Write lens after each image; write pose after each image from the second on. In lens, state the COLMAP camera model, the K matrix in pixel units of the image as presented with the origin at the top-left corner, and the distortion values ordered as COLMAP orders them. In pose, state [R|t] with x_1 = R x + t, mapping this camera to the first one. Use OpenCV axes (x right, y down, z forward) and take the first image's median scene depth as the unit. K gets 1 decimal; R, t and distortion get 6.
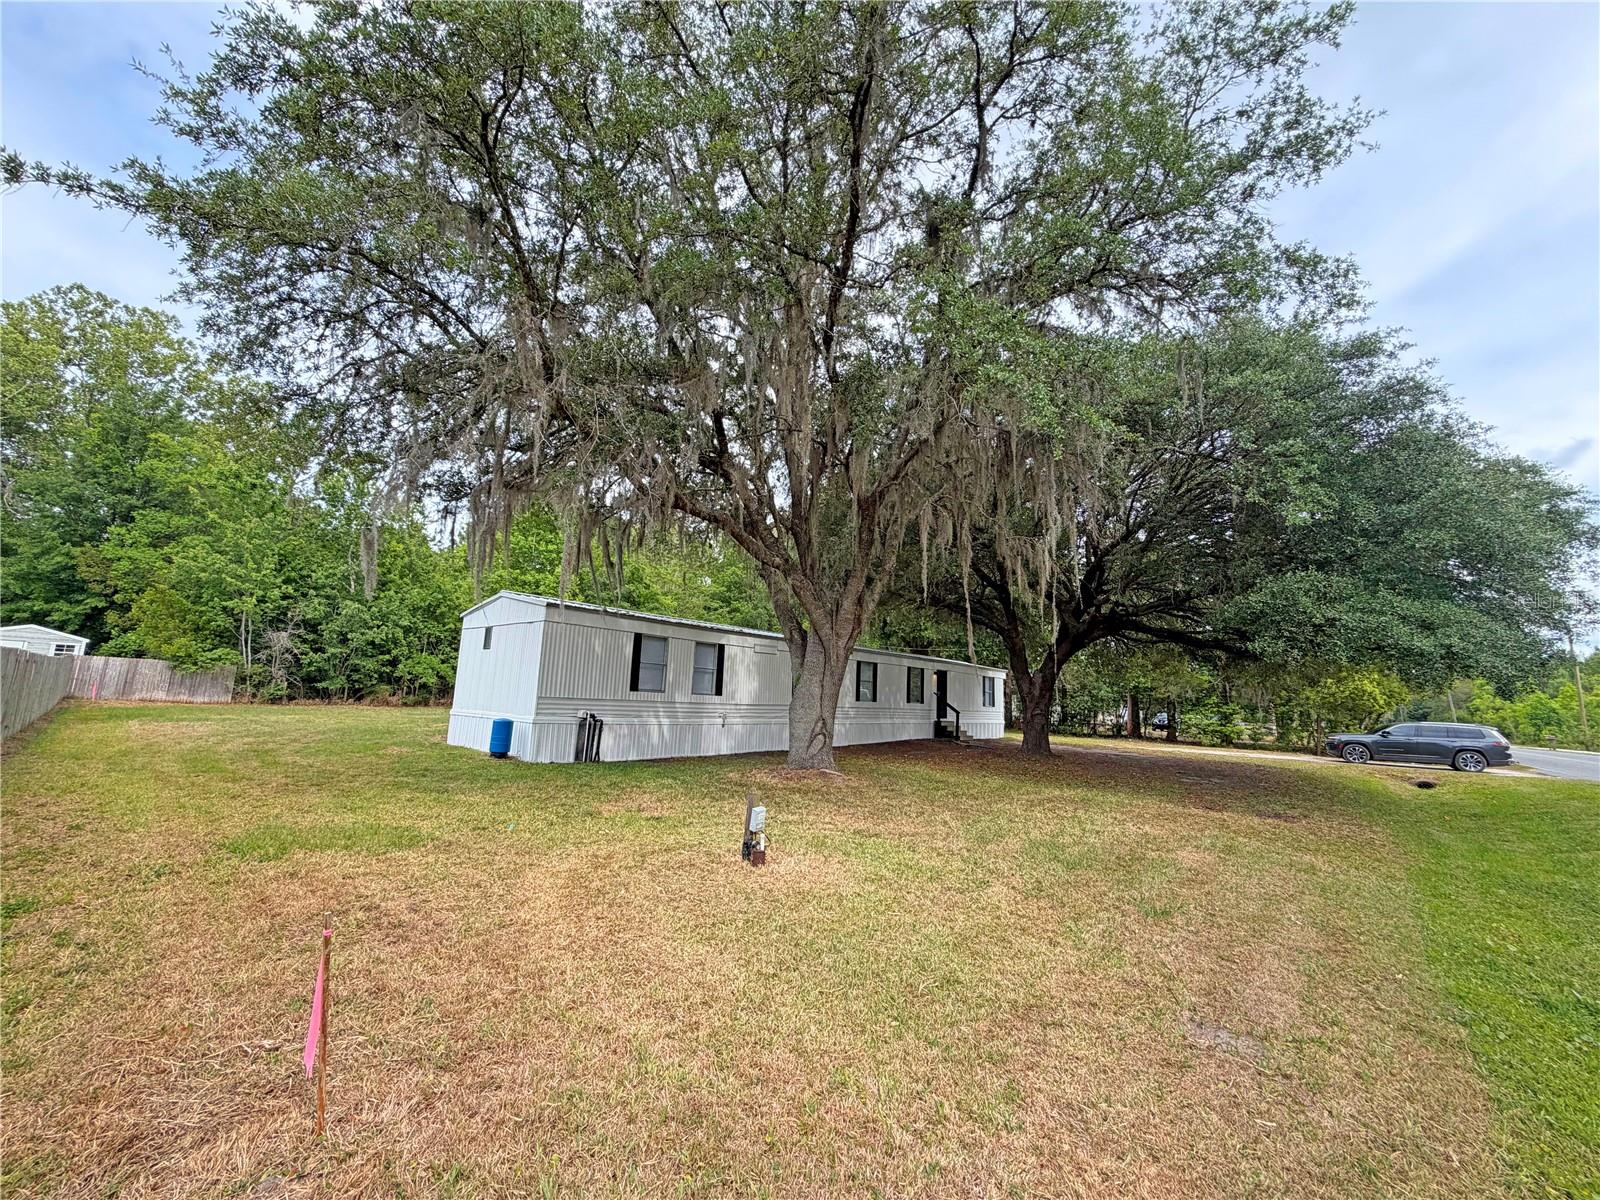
lens RADIAL K [[635.2, 0, 796.1], [0, 635.2, 601.4], [0, 0, 1]] dist [0.001312, 0.000064]
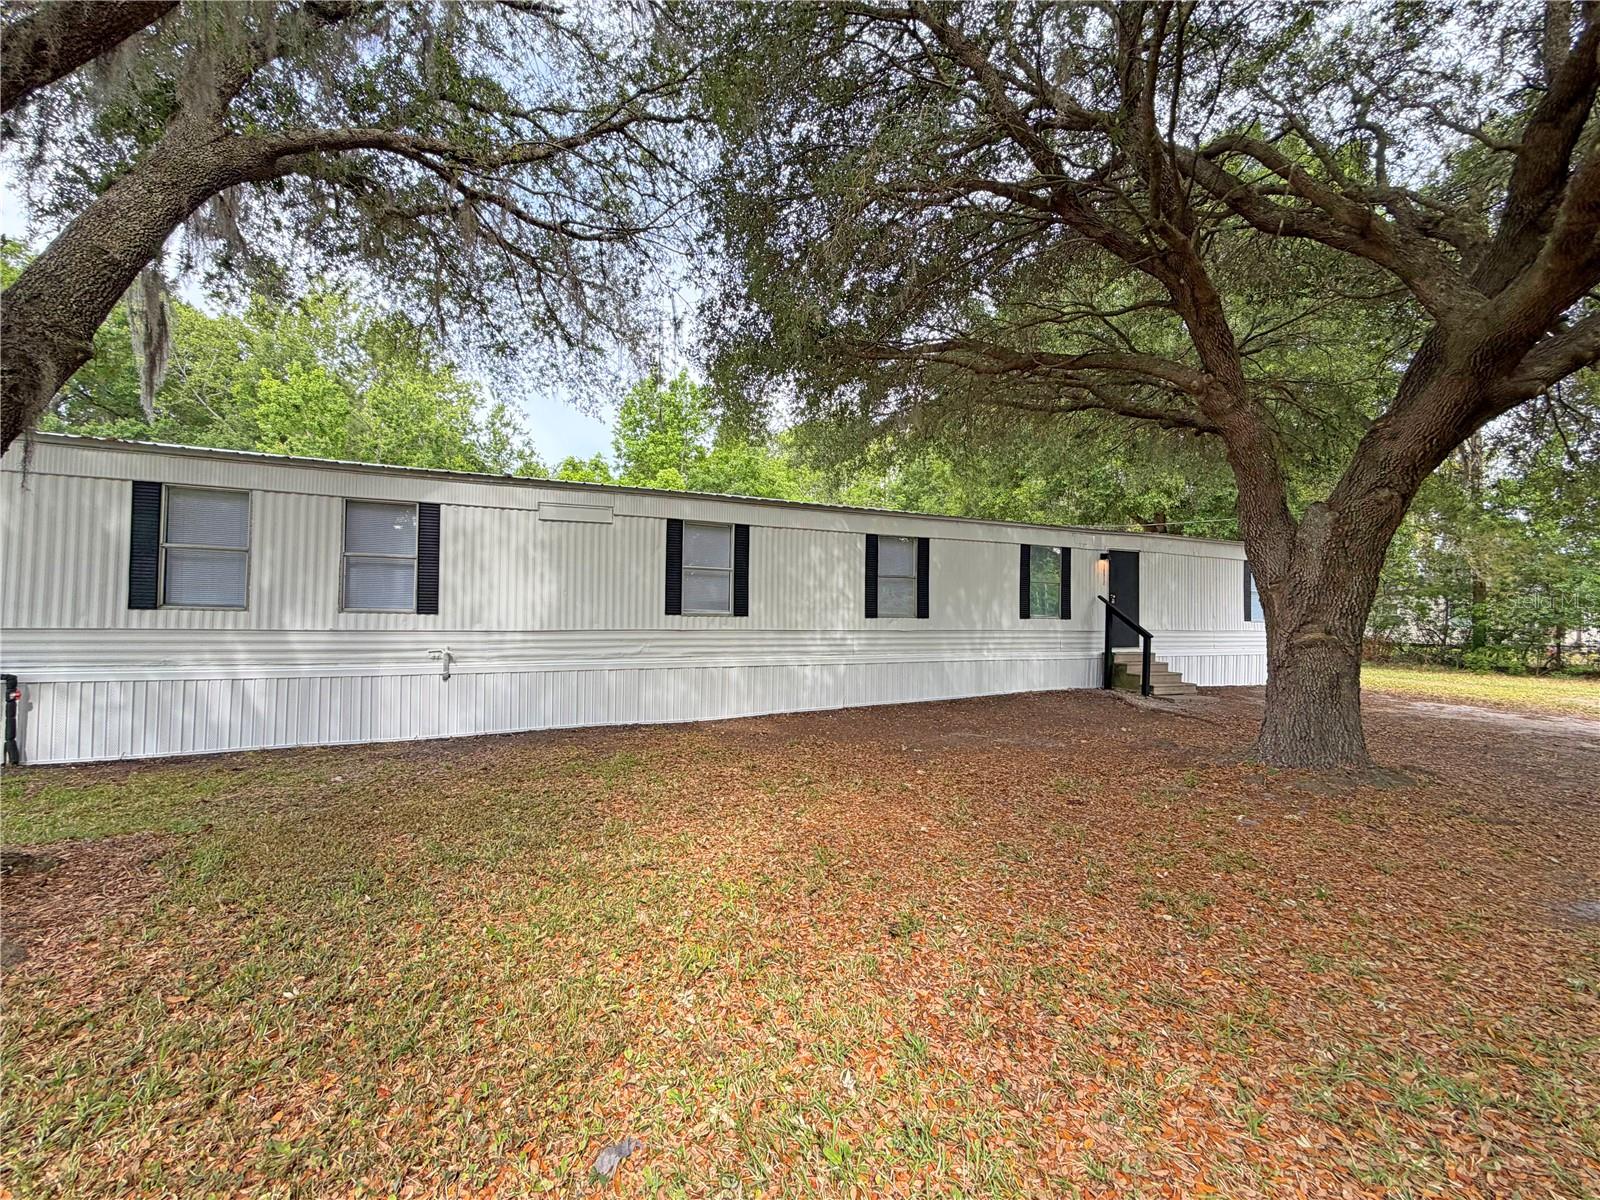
lens RADIAL K [[635.0, 0, 795.8], [0, 635.0, 600.1], [0, 0, 1]] dist [0.002481, -0.000668]
pose [[0.905537, -0.042351, -0.422149, 0.541576], [0.090585, 0.991361, 0.094855, 0.202202], [0.414485, -0.124135, 0.901550, 1.185015]]
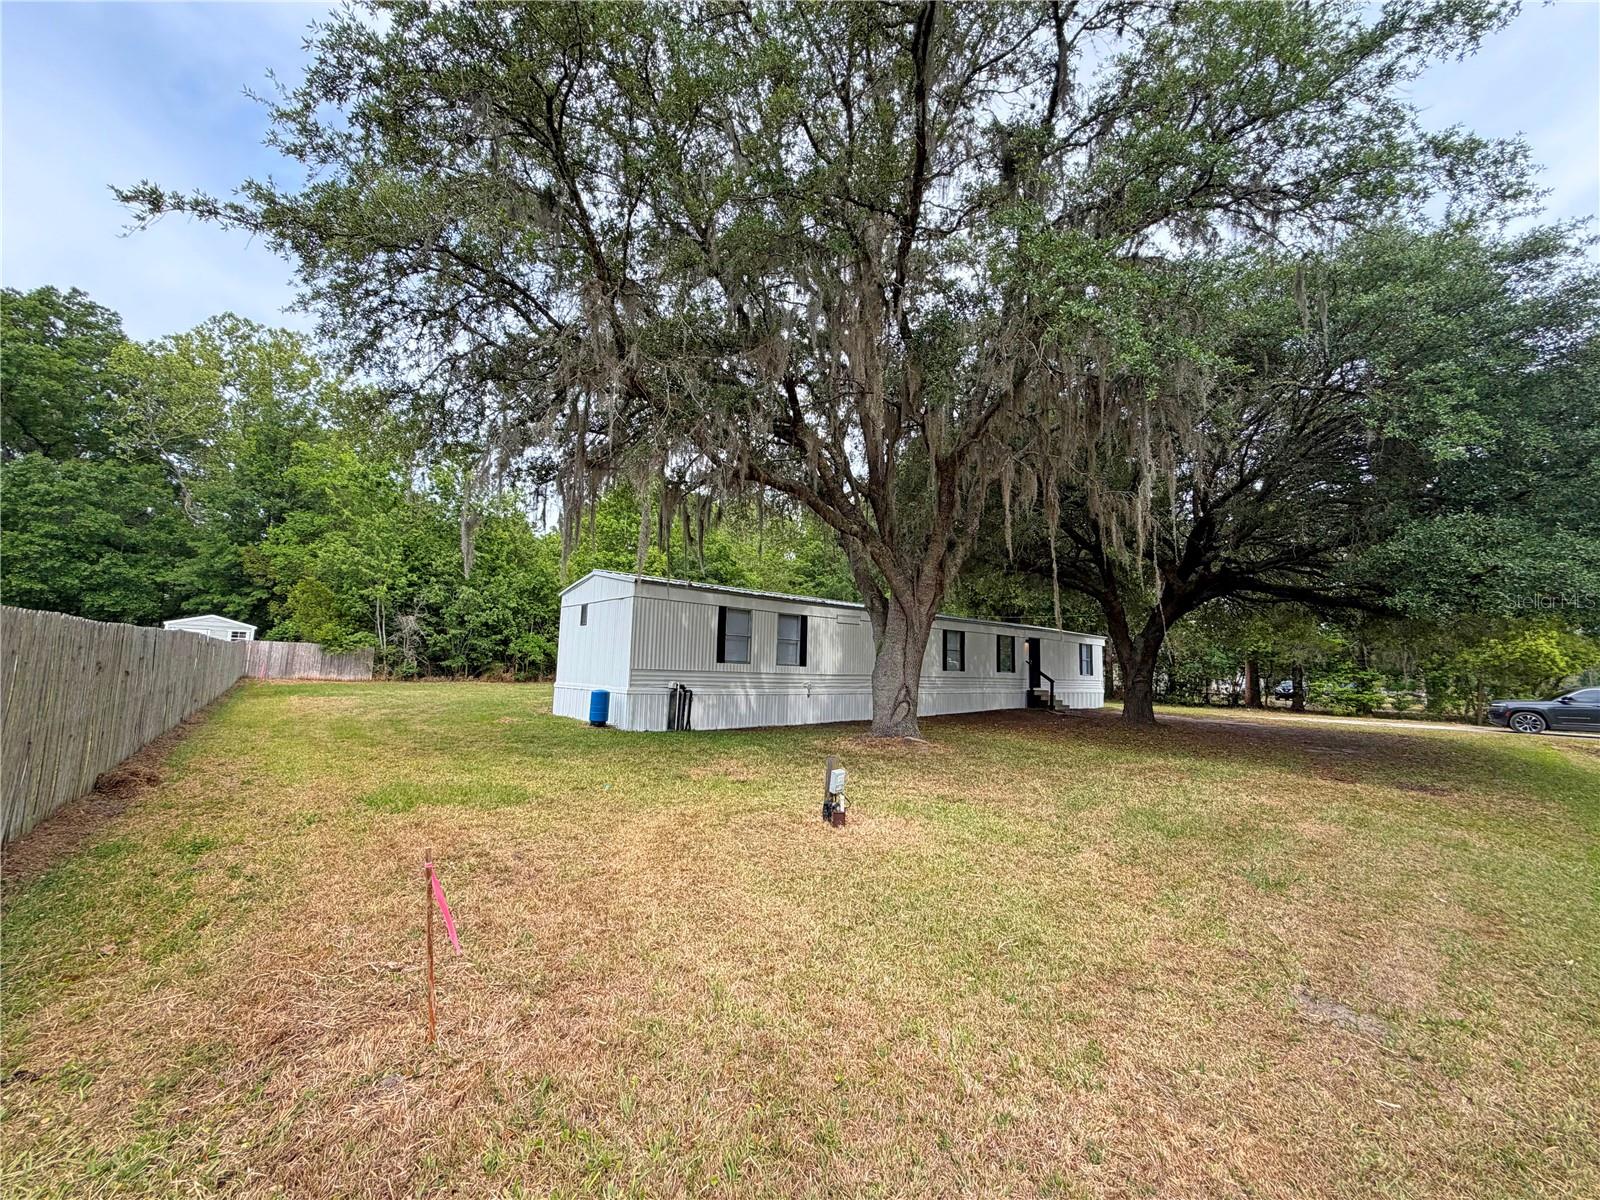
lens RADIAL K [[635.0, 0, 795.8], [0, 635.0, 600.1], [0, 0, 1]] dist [0.002481, -0.000668]
pose [[0.990320, -0.028568, -0.135831, 0.011887], [0.033768, 0.998776, 0.036136, 0.010615], [0.134633, -0.040373, 0.990073, 0.003945]]
